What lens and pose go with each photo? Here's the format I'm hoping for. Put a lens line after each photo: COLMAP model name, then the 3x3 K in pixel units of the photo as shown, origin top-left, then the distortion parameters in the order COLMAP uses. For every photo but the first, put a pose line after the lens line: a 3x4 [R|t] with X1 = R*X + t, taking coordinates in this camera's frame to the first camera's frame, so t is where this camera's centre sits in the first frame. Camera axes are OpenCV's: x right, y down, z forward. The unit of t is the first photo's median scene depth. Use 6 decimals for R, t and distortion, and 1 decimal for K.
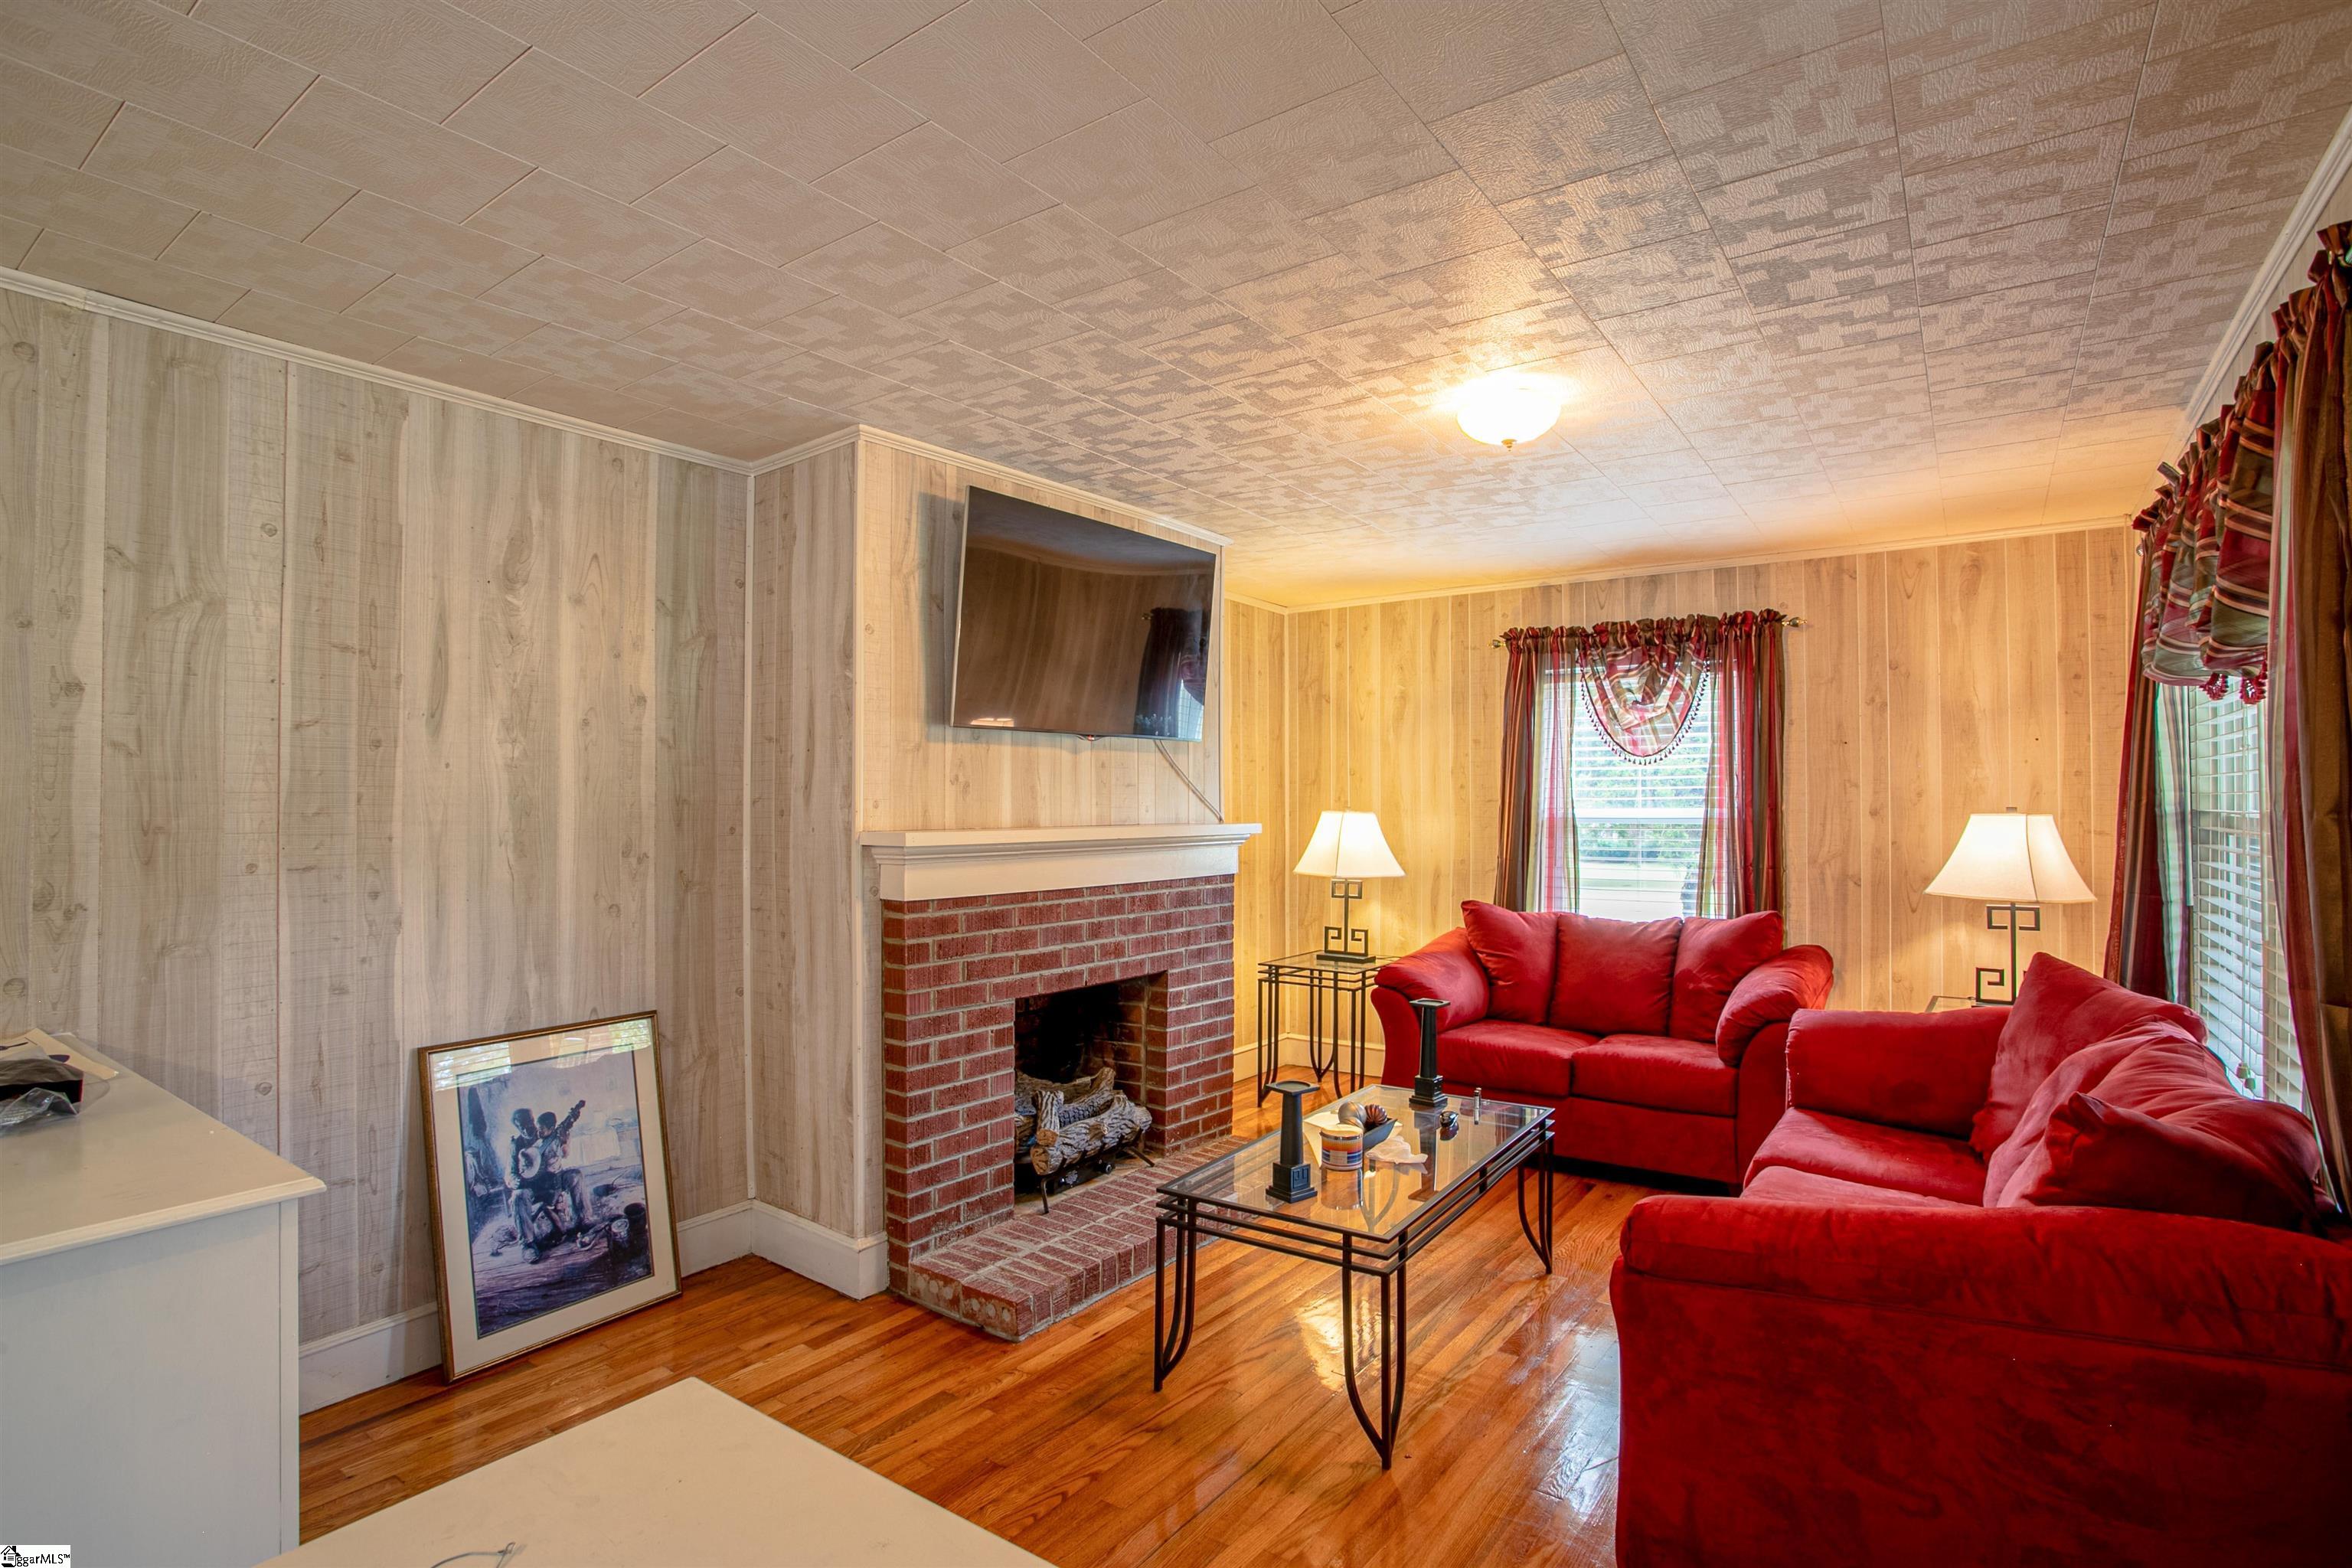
lens RADIAL K [[1152.9, 0, 1156.9], [0, 1152.9, 791.8], [0, 0, 1]] dist [-0.067593, 0.027864]
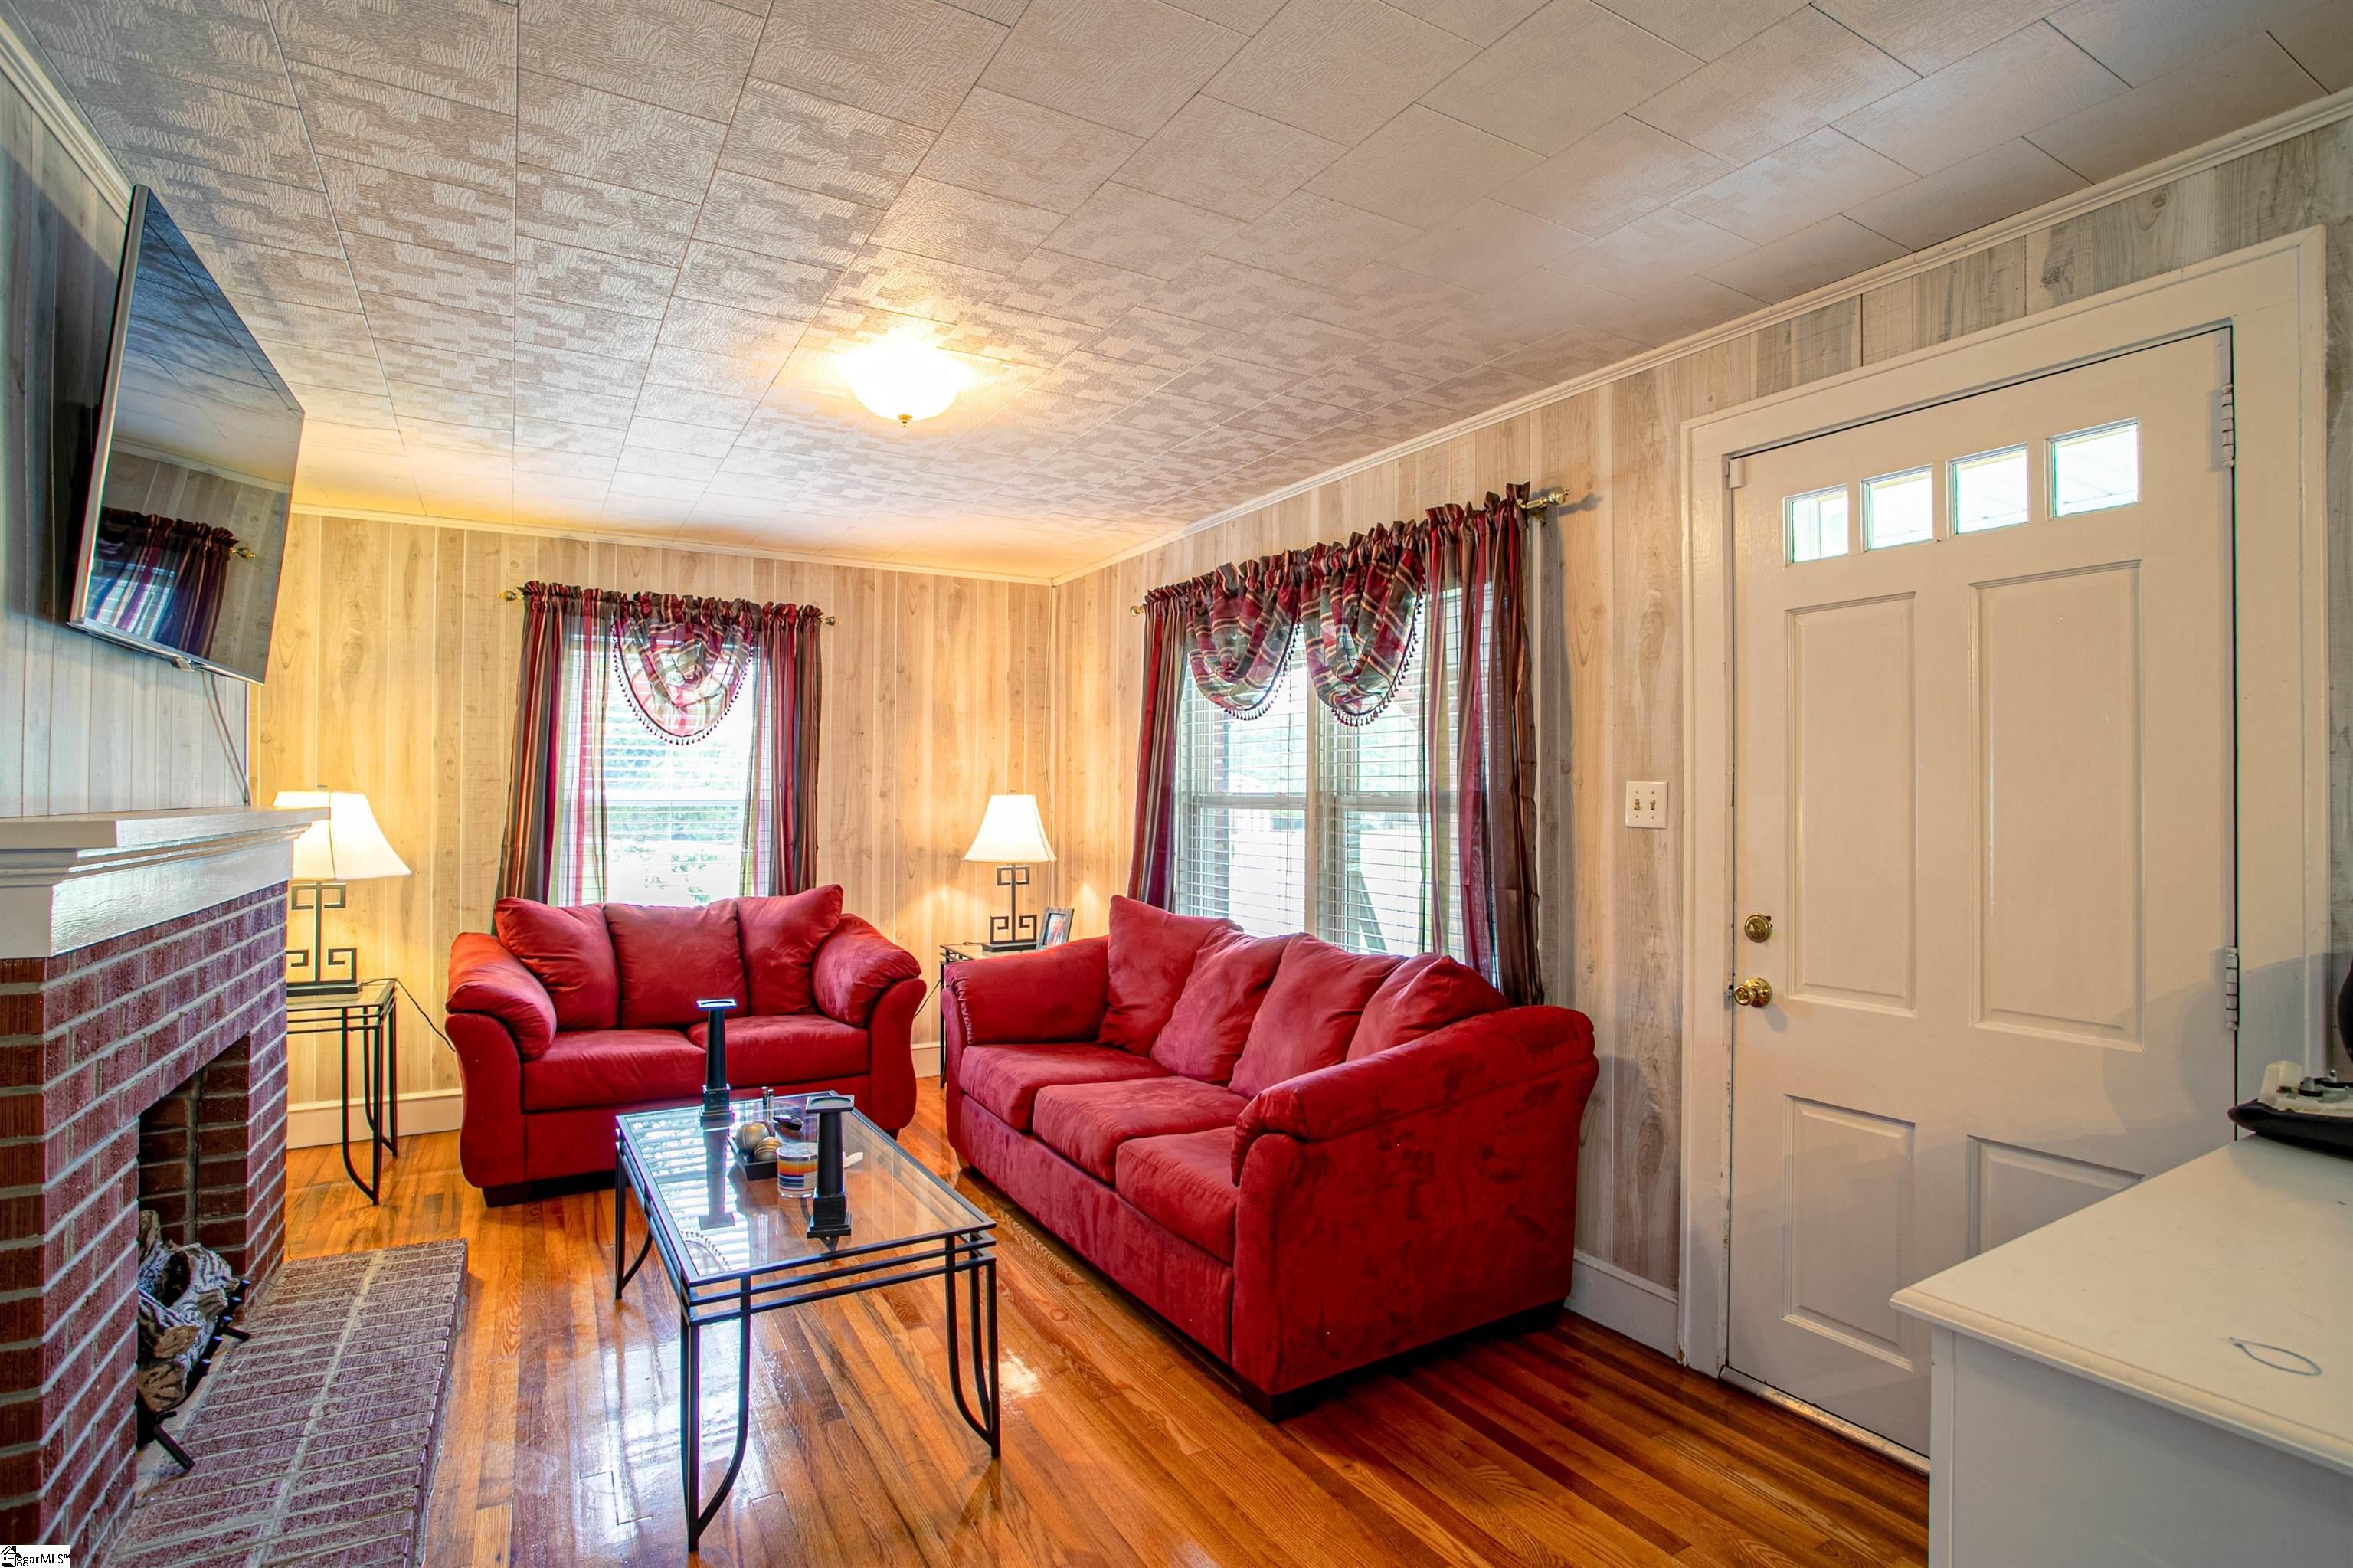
lens RADIAL K [[1153.4, 0, 1186.8], [0, 1153.4, 821.4], [0, 0, 1]] dist [-0.067593, 0.027864]
pose [[0.400499, -0.021110, 0.916054, -0.323227], [-0.017958, 0.999362, 0.030881, 0.003815], [-0.916121, -0.028819, 0.399864, 0.239566]]
